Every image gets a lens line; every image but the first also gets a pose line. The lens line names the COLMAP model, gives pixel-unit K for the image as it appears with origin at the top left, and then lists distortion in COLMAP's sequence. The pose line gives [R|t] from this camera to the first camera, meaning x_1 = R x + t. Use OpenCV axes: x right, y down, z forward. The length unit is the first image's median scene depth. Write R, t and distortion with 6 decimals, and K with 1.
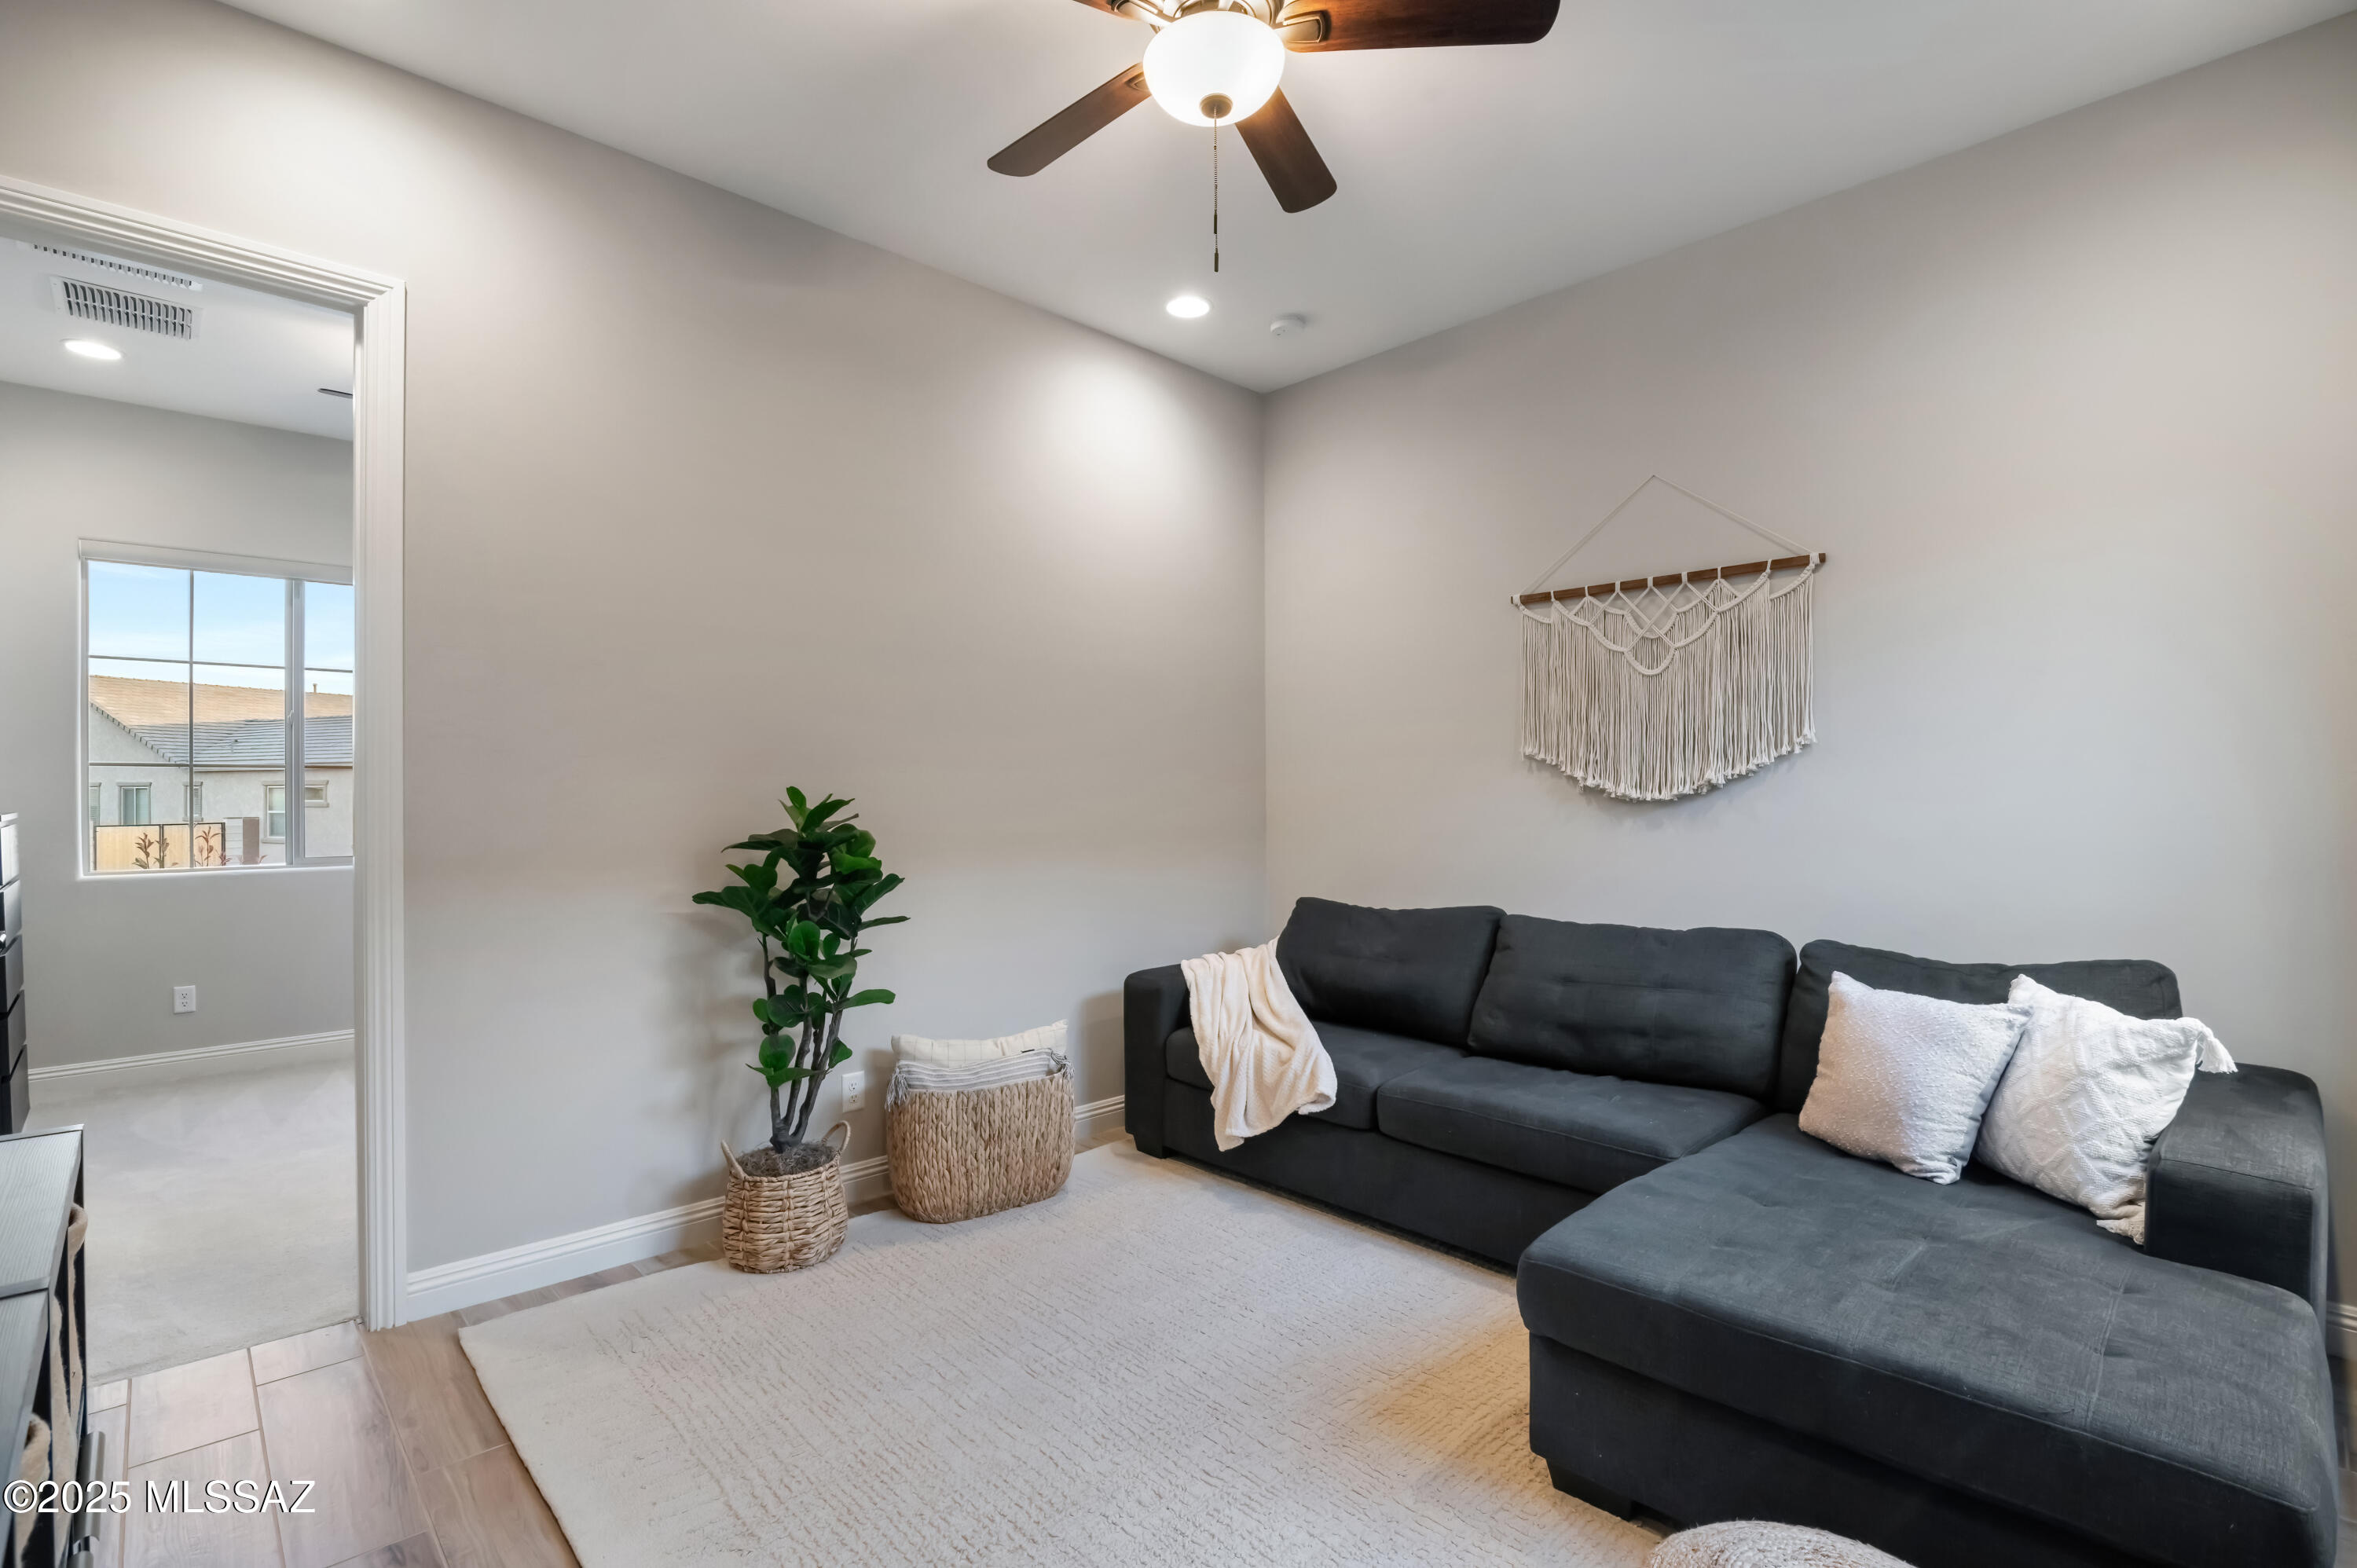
lens RADIAL K [[1086.6, 0, 1191.9], [0, 1086.6, 791.3], [0, 0, 1]] dist [-0.015364, 0.000383]
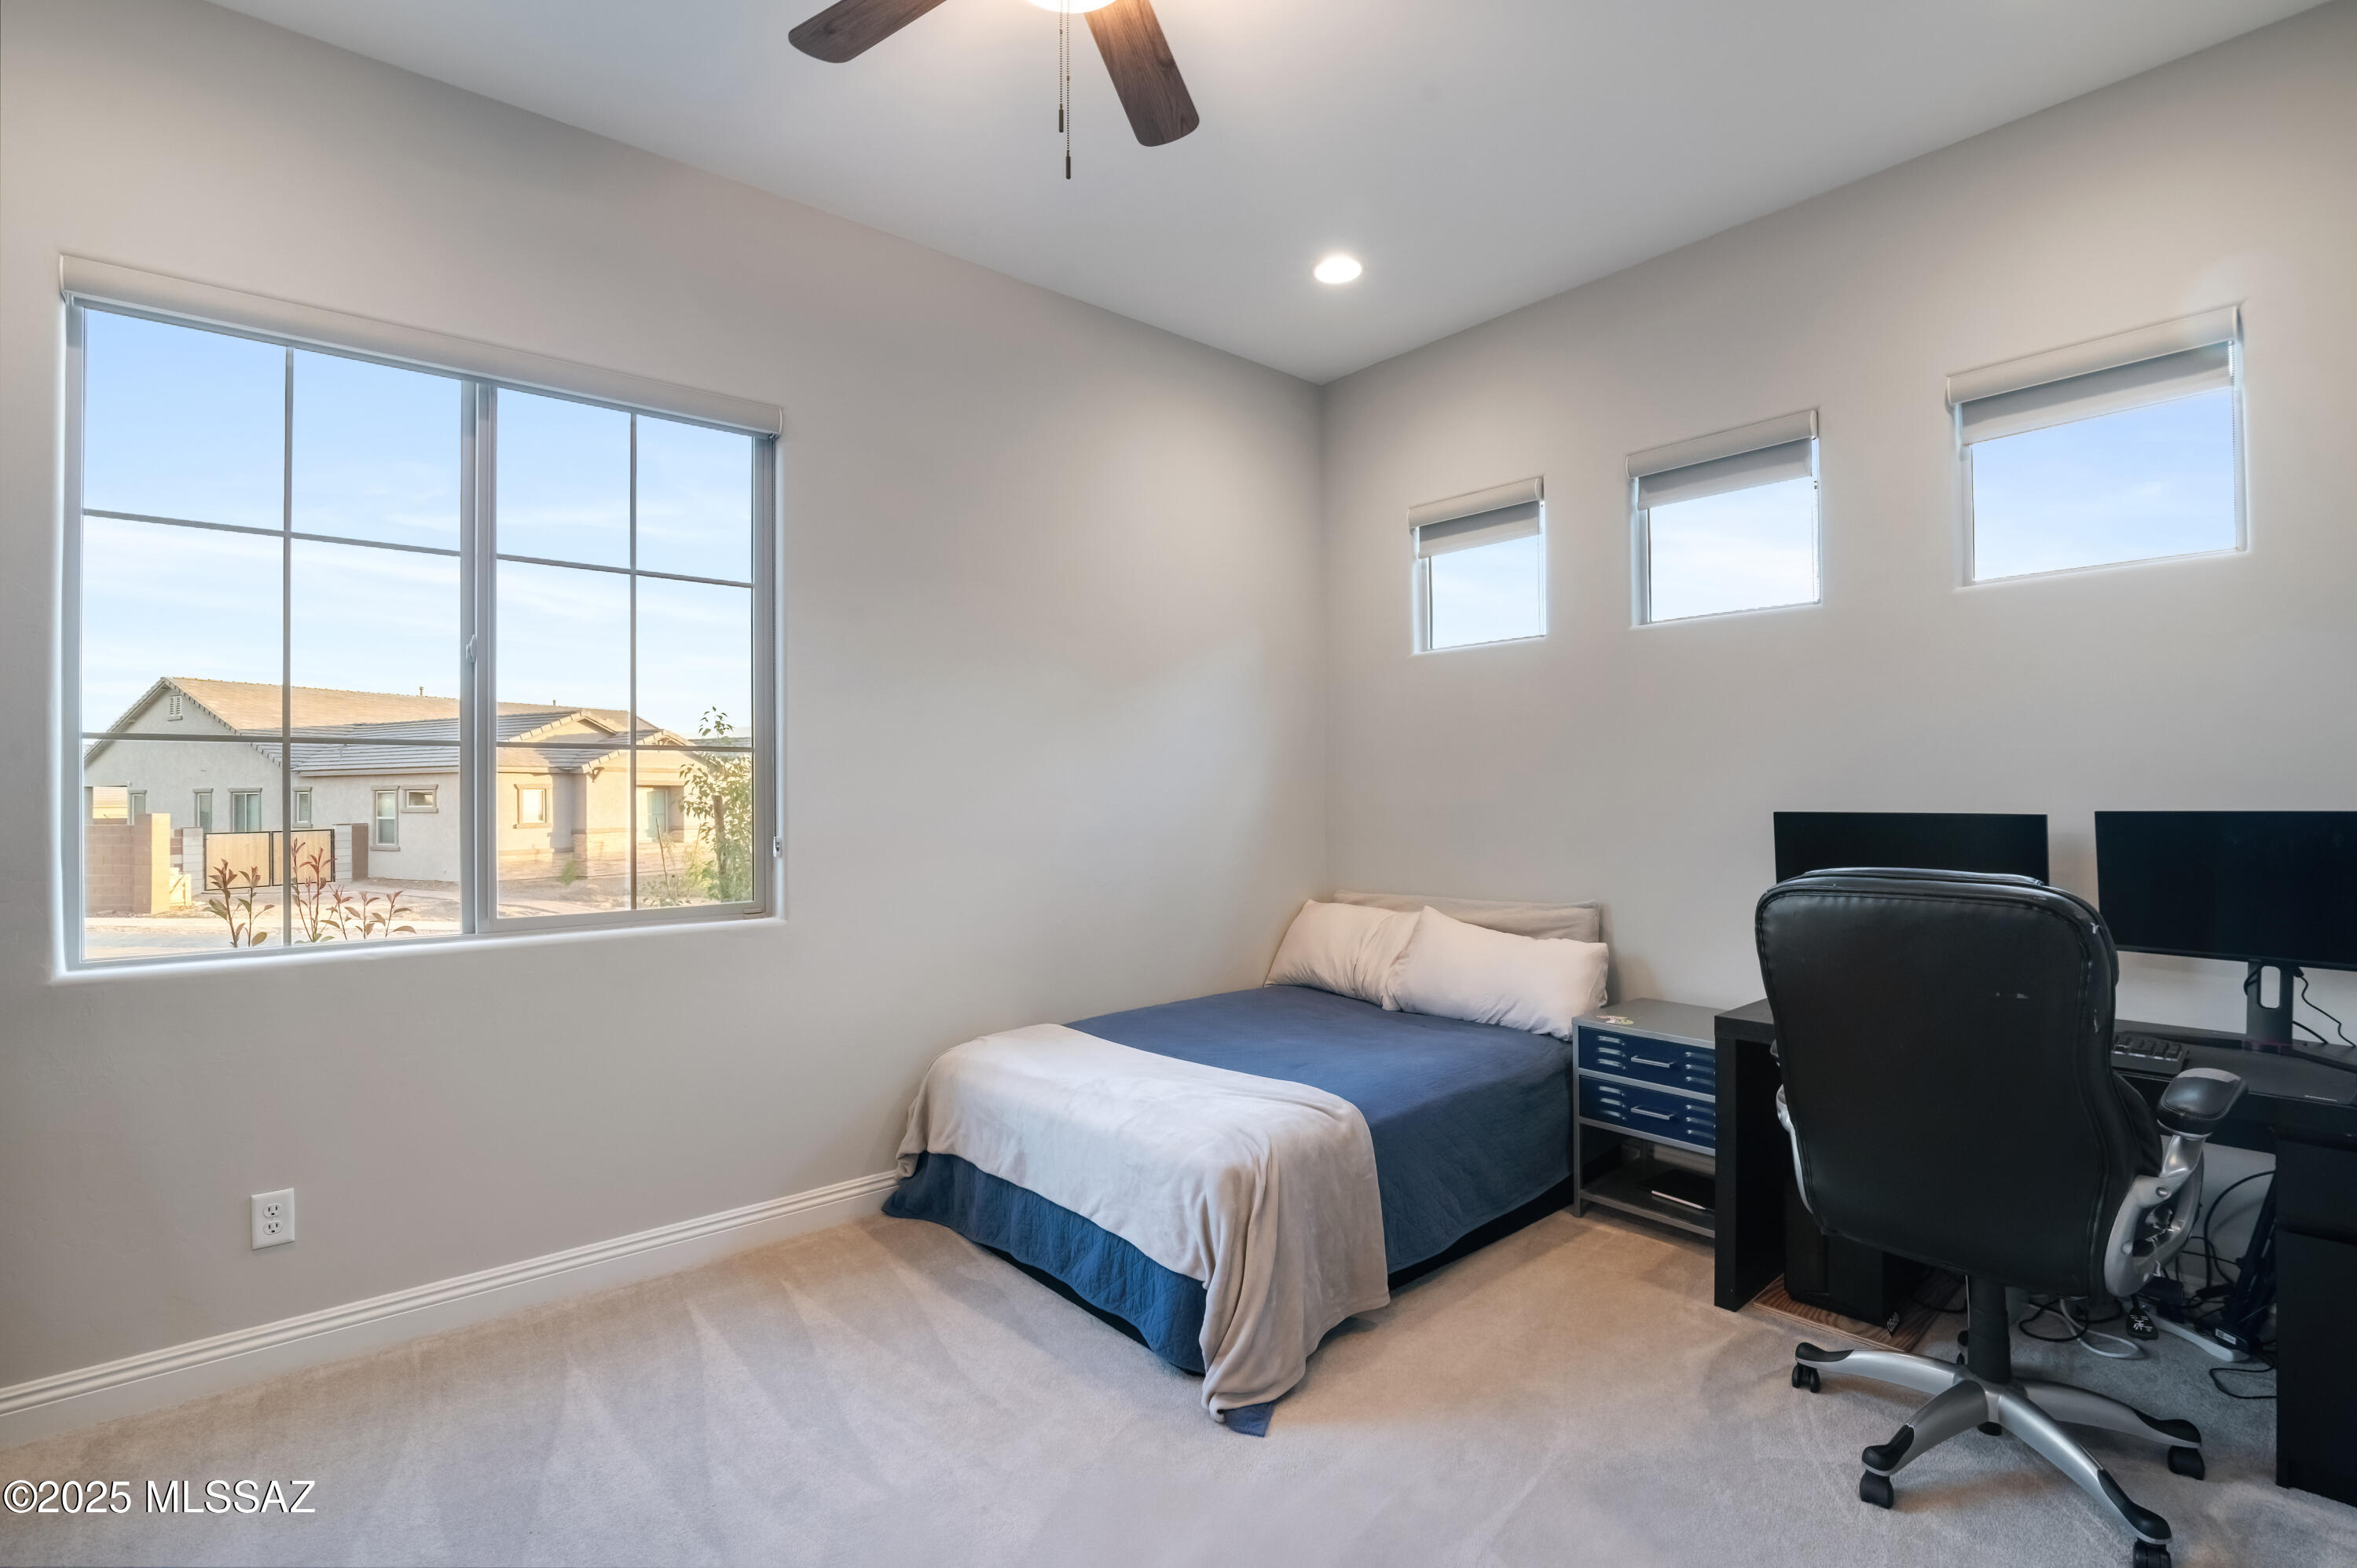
lens RADIAL K [[1086.6, 0, 1192.8], [0, 1086.6, 795.5], [0, 0, 1]] dist [-0.015364, 0.000383]
pose [[0.998255, 0.000081, -0.059053, -0.185488], [-0.000193, 0.999998, -0.001887, 0.001163], [0.059053, 0.001895, 0.998253, 0.201886]]
